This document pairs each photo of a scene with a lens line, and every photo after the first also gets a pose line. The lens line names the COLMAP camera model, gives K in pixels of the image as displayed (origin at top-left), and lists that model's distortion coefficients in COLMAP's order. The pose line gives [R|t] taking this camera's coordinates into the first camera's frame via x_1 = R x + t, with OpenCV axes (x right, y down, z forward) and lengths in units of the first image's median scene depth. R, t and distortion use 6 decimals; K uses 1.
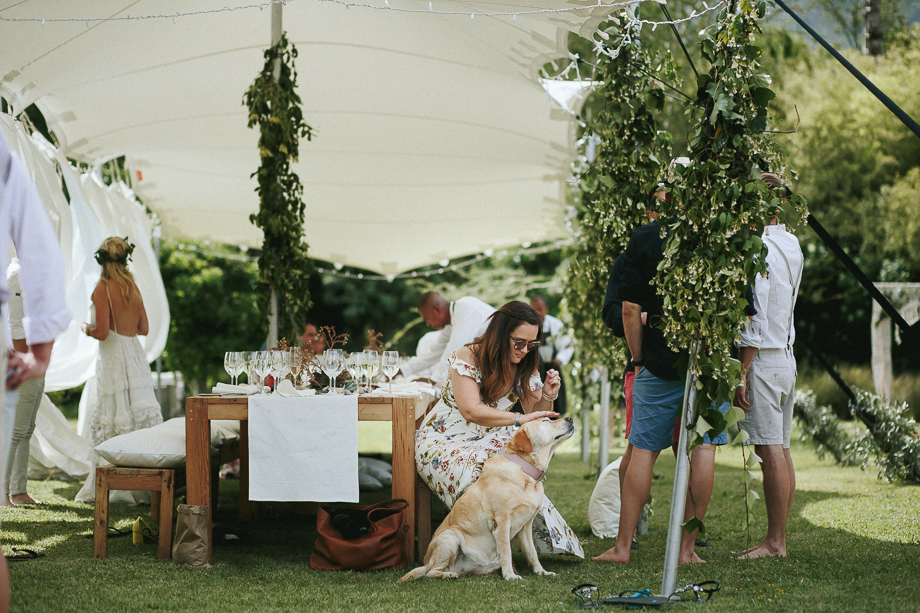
lens RADIAL K [[2278.3, 0, 459.7], [0, 2278.3, 307.3], [0, 0, 1]] dist [-0.162467, 0.000000]
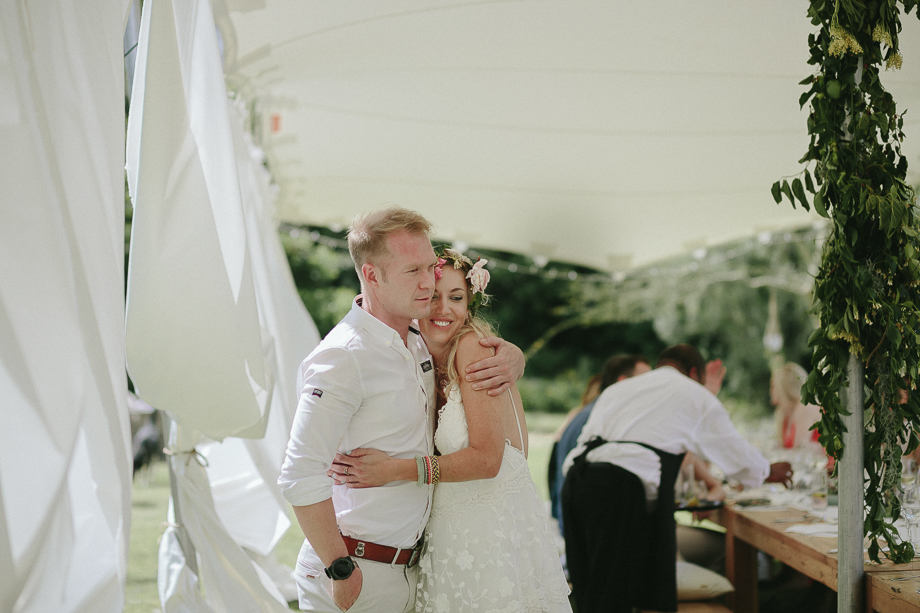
lens RADIAL K [[2278.3, 0, 460.3], [0, 2278.3, 306.4], [0, 0, 1]] dist [-0.162467, 0.000000]
pose [[0.998890, -0.013041, 0.045256, -0.119550], [0.012410, 0.999822, 0.014182, -0.016195], [-0.045433, -0.013605, 0.998875, 0.377118]]
